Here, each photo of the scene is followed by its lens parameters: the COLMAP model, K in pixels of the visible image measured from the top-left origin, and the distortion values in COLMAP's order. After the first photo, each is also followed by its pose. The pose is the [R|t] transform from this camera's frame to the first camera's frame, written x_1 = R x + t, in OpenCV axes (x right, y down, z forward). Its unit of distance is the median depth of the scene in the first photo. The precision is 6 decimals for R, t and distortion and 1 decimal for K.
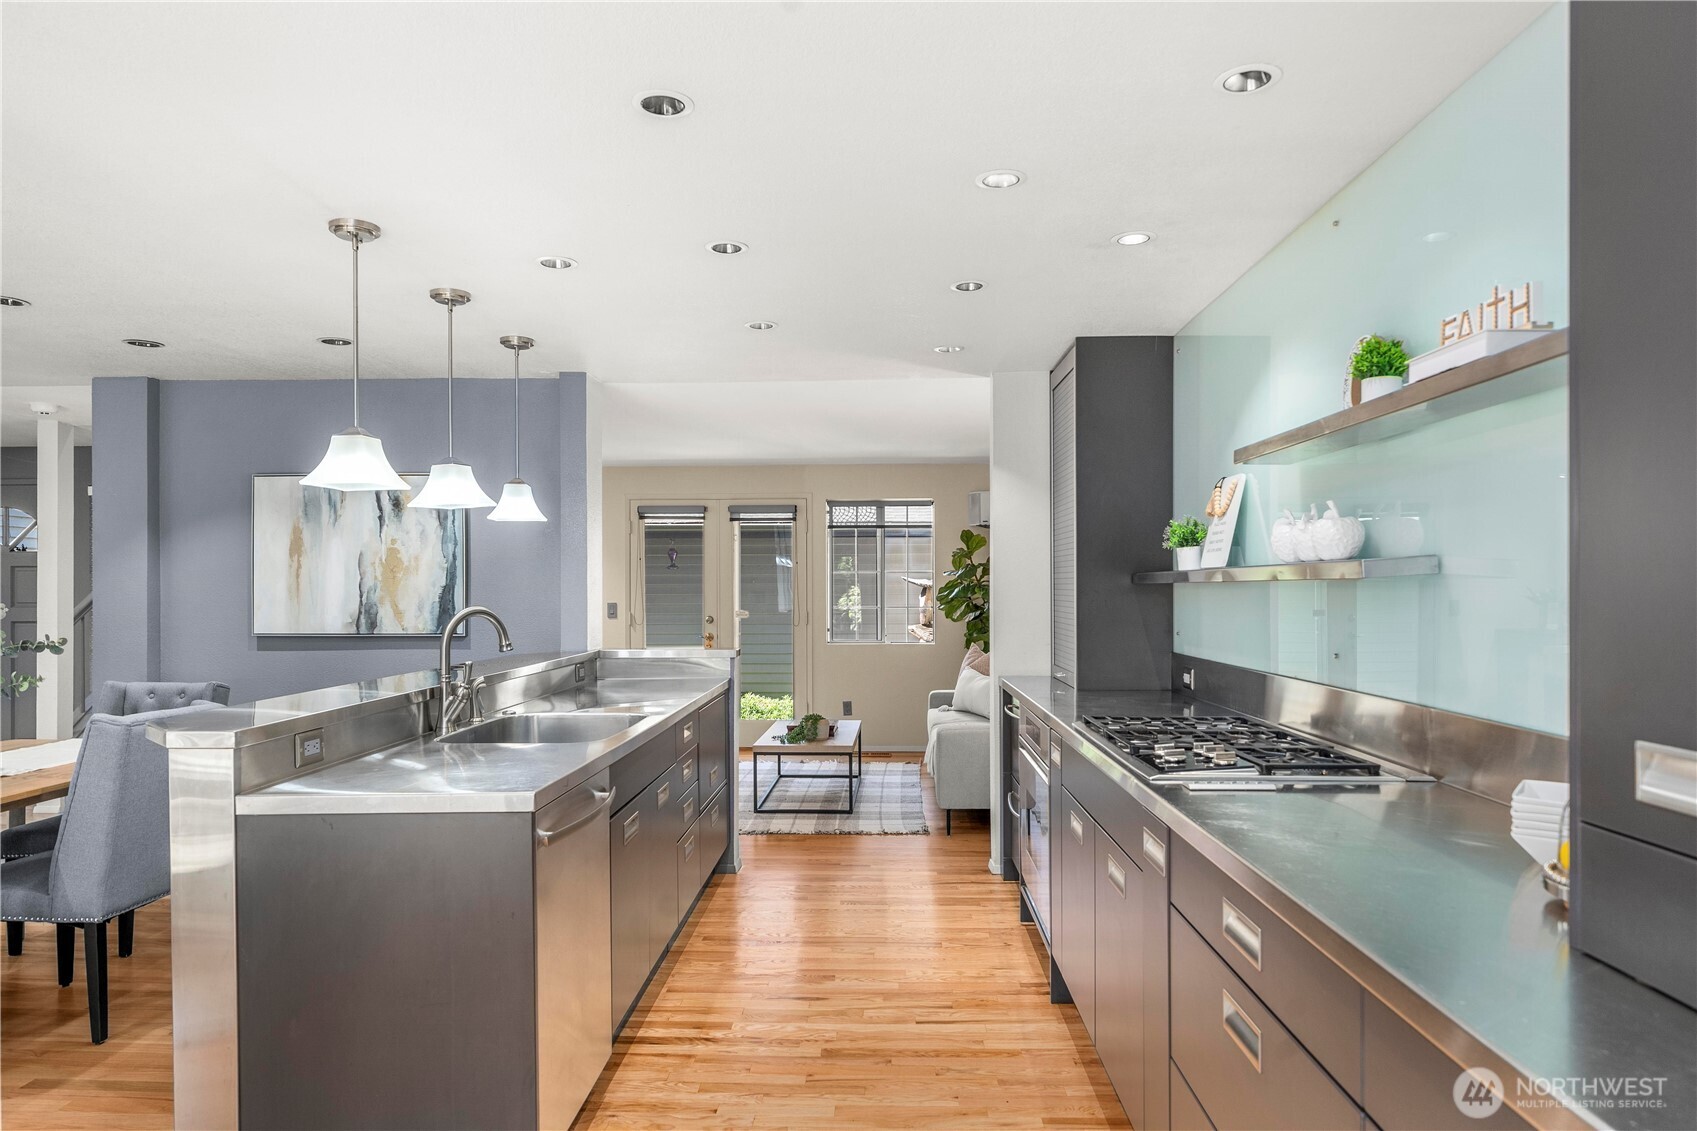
lens RADIAL K [[1049.9, 0, 851.7], [0, 1049.9, 593.2], [0, 0, 1]] dist [-0.003943, 0.000390]
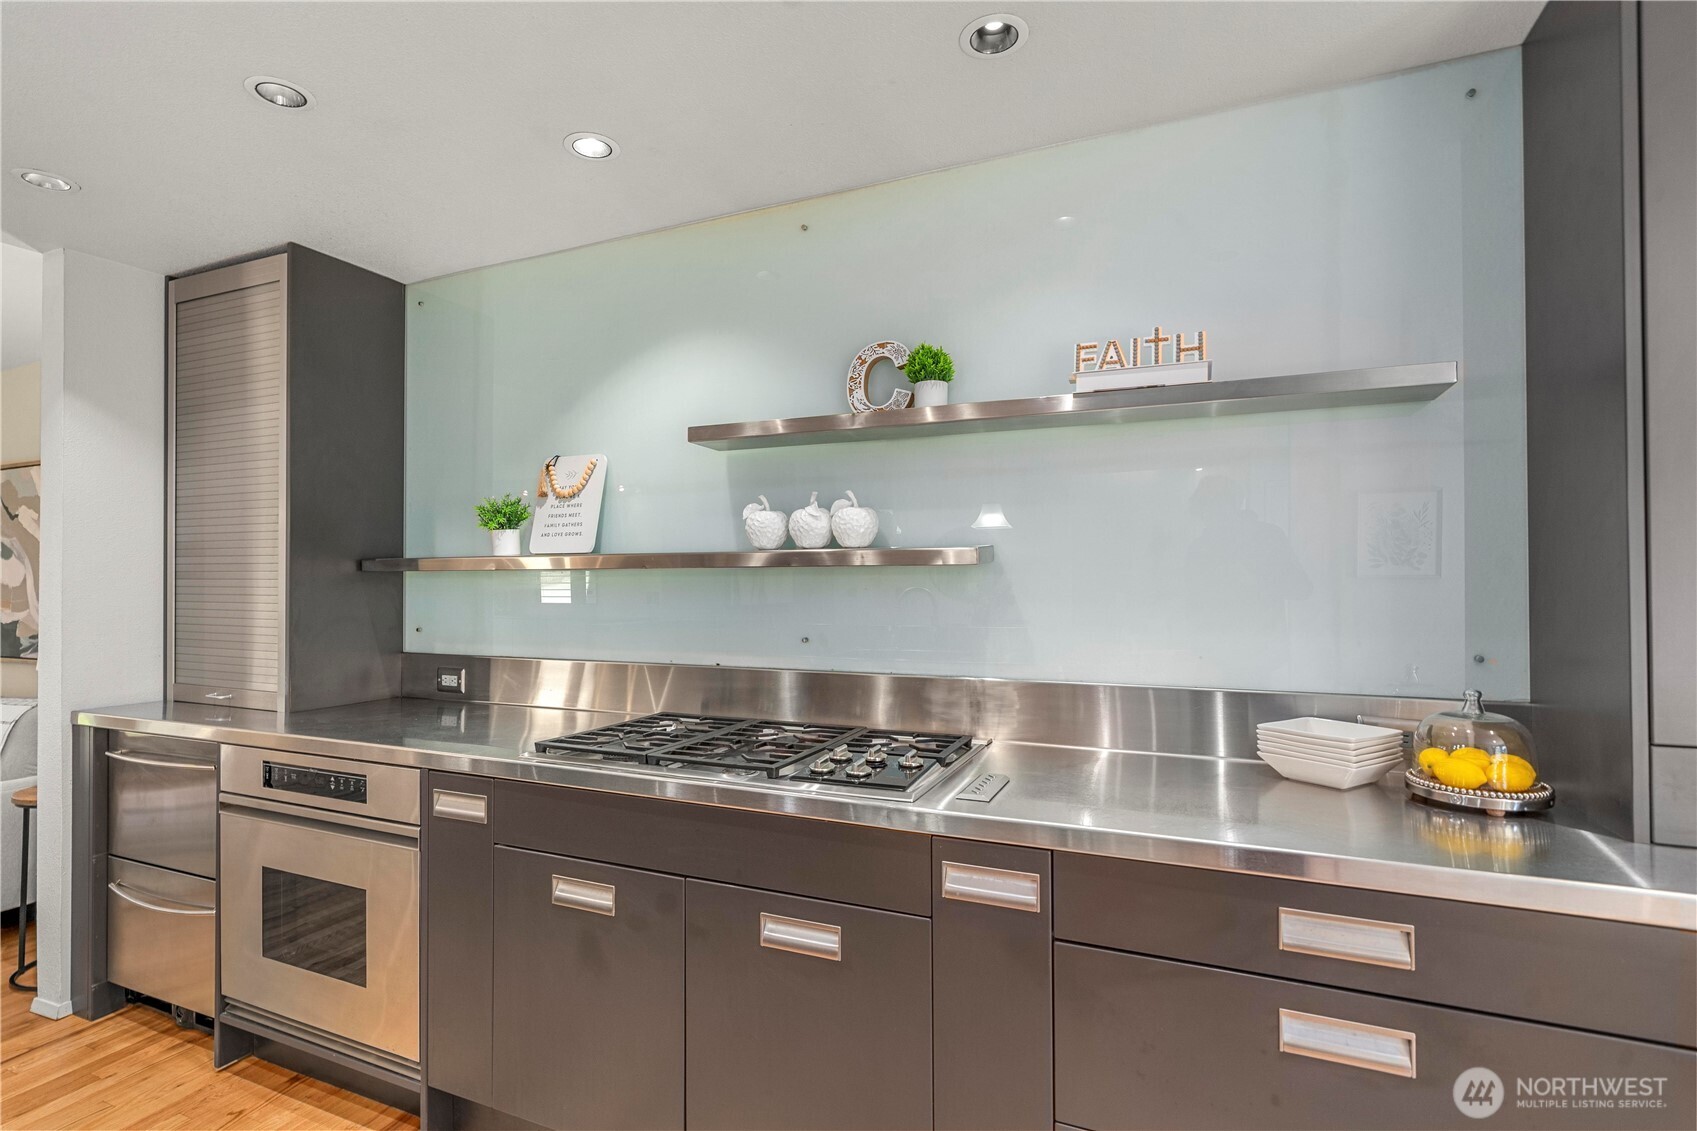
lens RADIAL K [[812.7, 0, 834.5], [0, 812.7, 573.7], [0, 0, 1]] dist [0.002893, 0.000262]
pose [[0.380698, 0.009803, 0.924647, -0.156746], [0.005114, 0.999906, -0.012706, 0.002251], [-0.924685, 0.009566, 0.380613, 0.379461]]
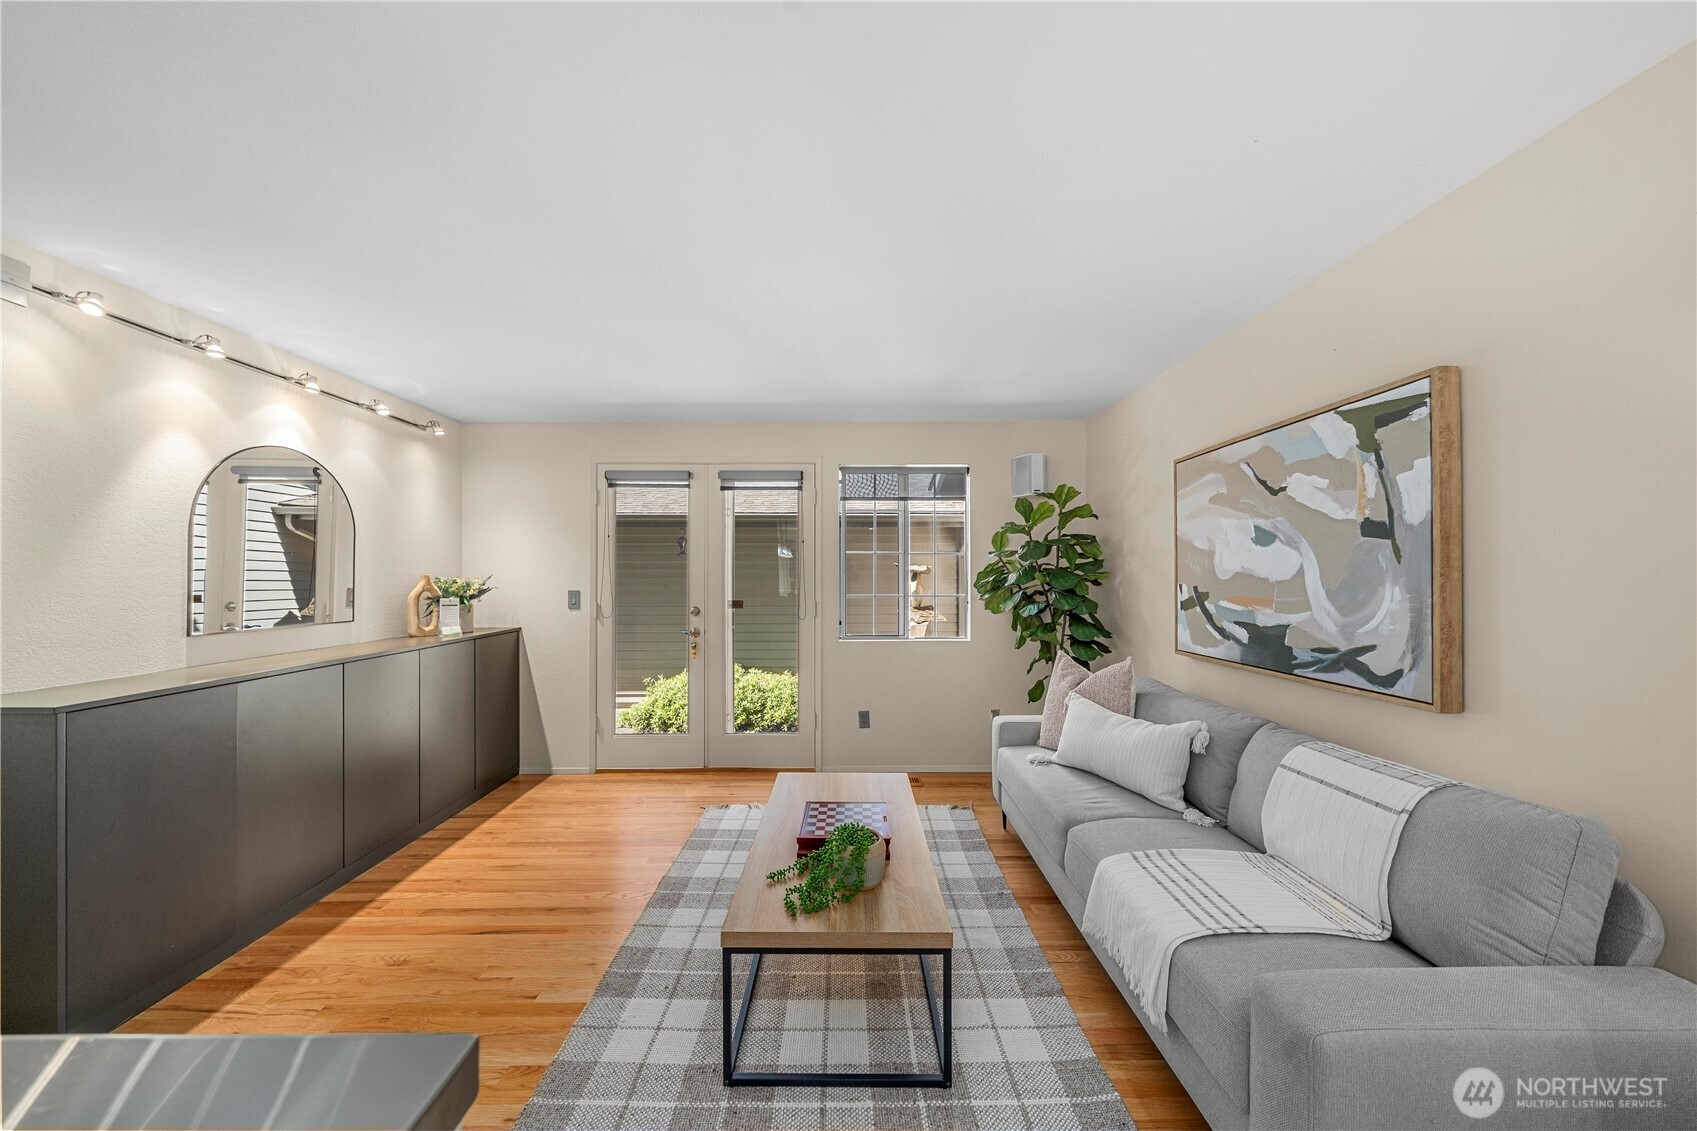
lens RADIAL K [[584.0, 0, 842.3], [0, 584.0, 574.7], [0, 0, 1]] dist [-0.001167, -0.000453]
pose [[0.999231, 0.001762, 0.039169, -0.073022], [-0.001491, 0.999975, -0.006934, -0.000243], [-0.039181, 0.006870, 0.999209, 1.008070]]
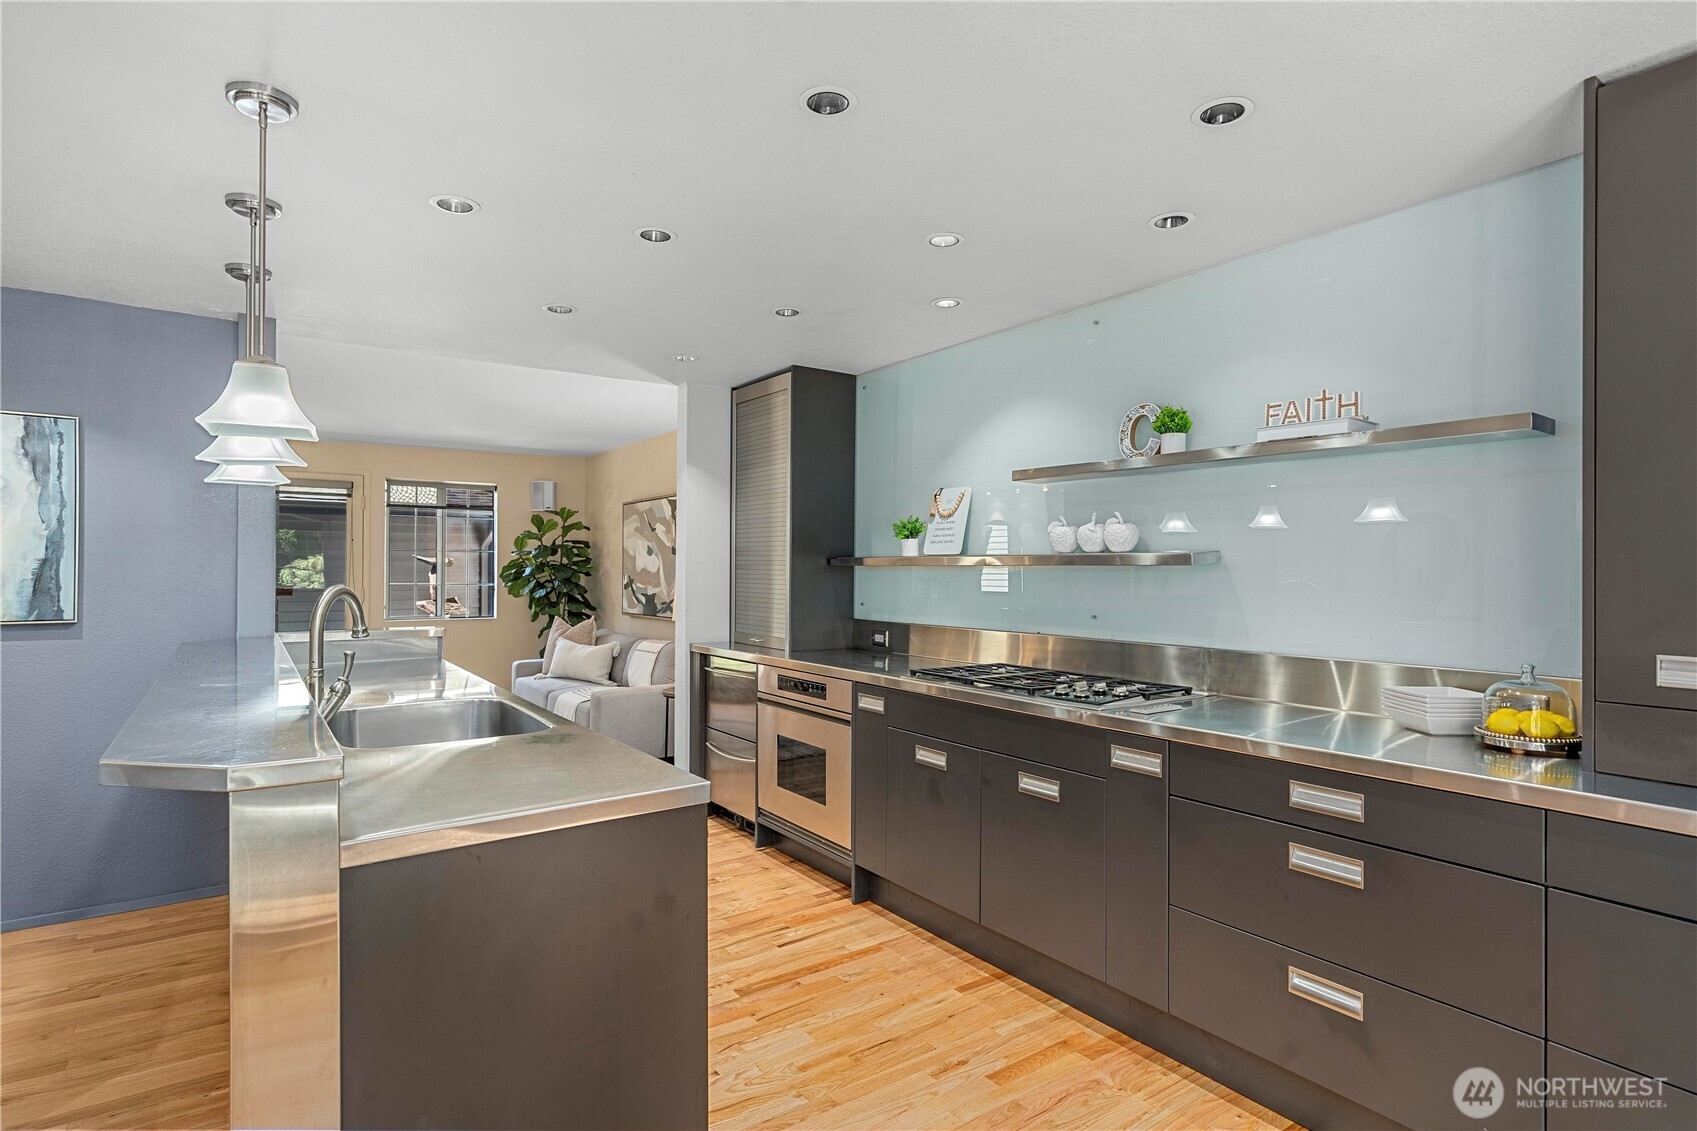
lens RADIAL K [[863.6, 0, 837.1], [0, 863.6, 569.5], [0, 0, 1]] dist [0.006317, 0.001464]
pose [[0.804684, 0.007818, 0.593652, -0.310727], [-0.006082, 0.999969, -0.004926, 0.000653], [-0.593672, 0.000353, 0.804707, 0.137429]]
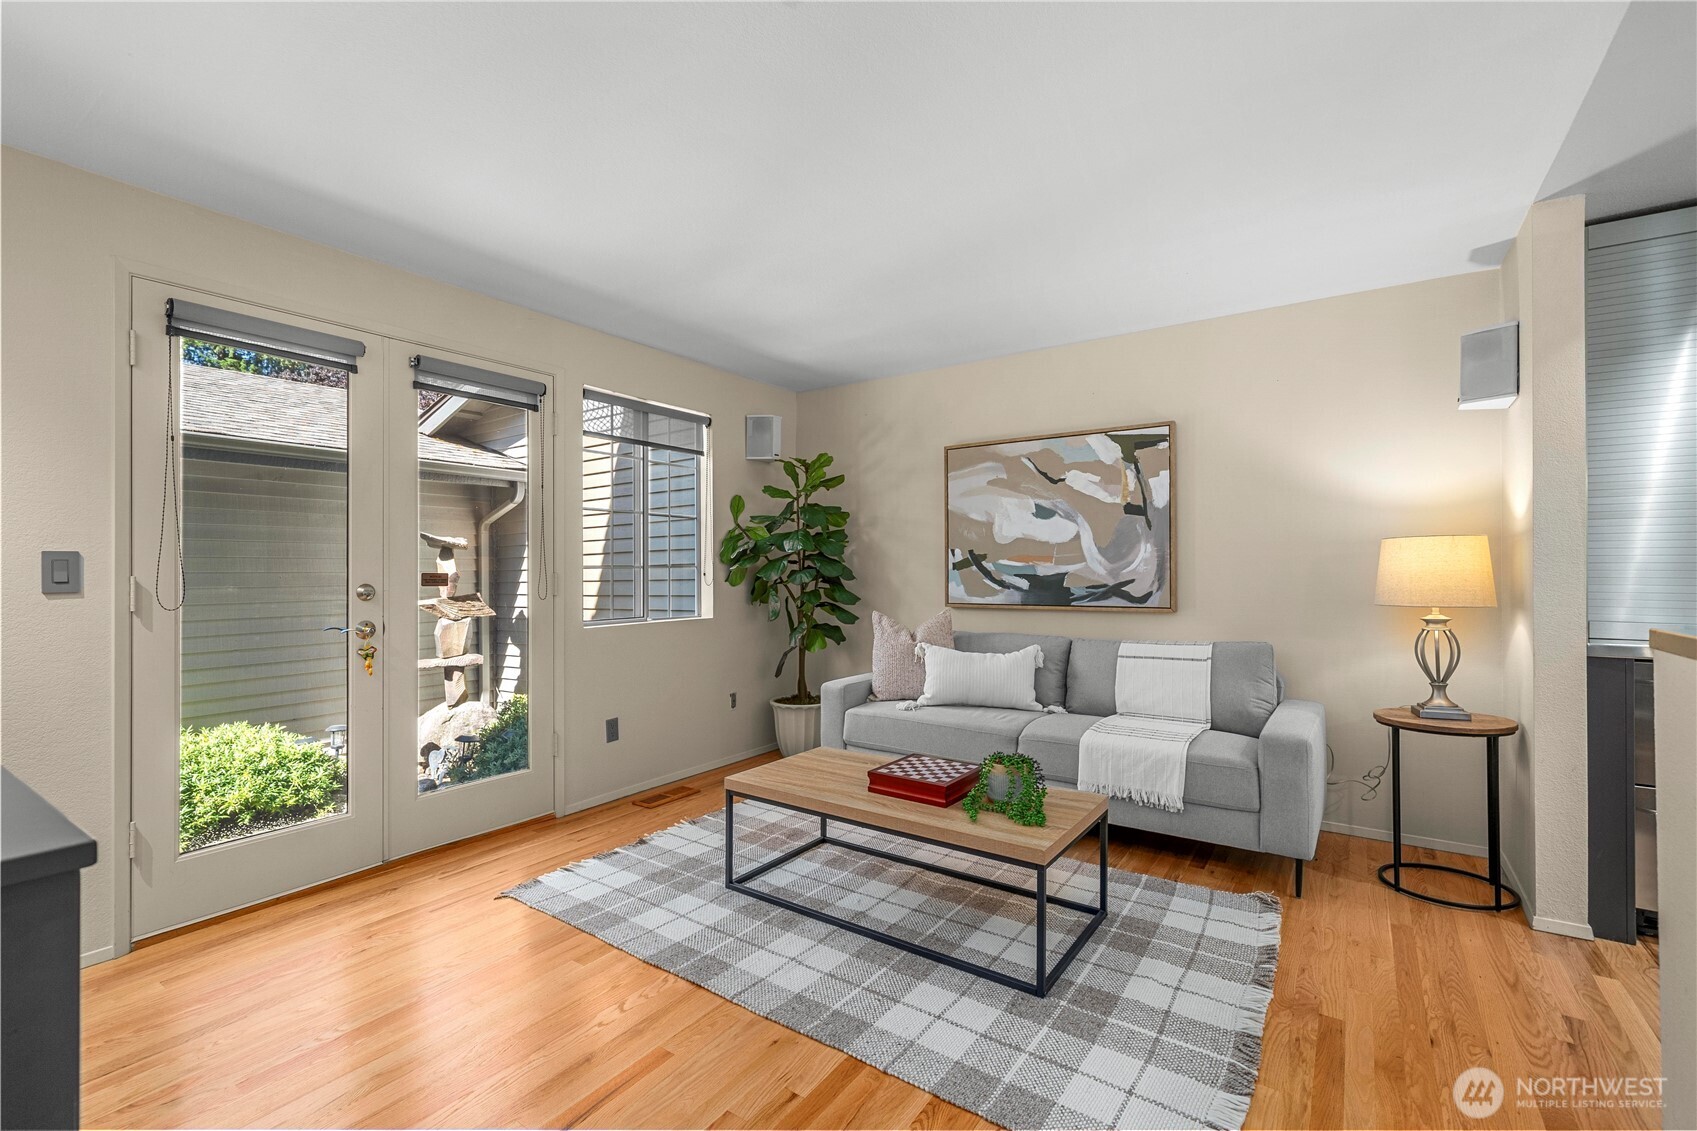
lens RADIAL K [[750.1, 0, 845.1], [0, 750.1, 569.3], [0, 0, 1]] dist [0.010511, -0.000519]
pose [[0.538224, 0.000931, 0.842801, -0.559128], [0.005342, 0.999976, -0.004516, 0.033010], [-0.842785, 0.006932, 0.538206, 1.195928]]
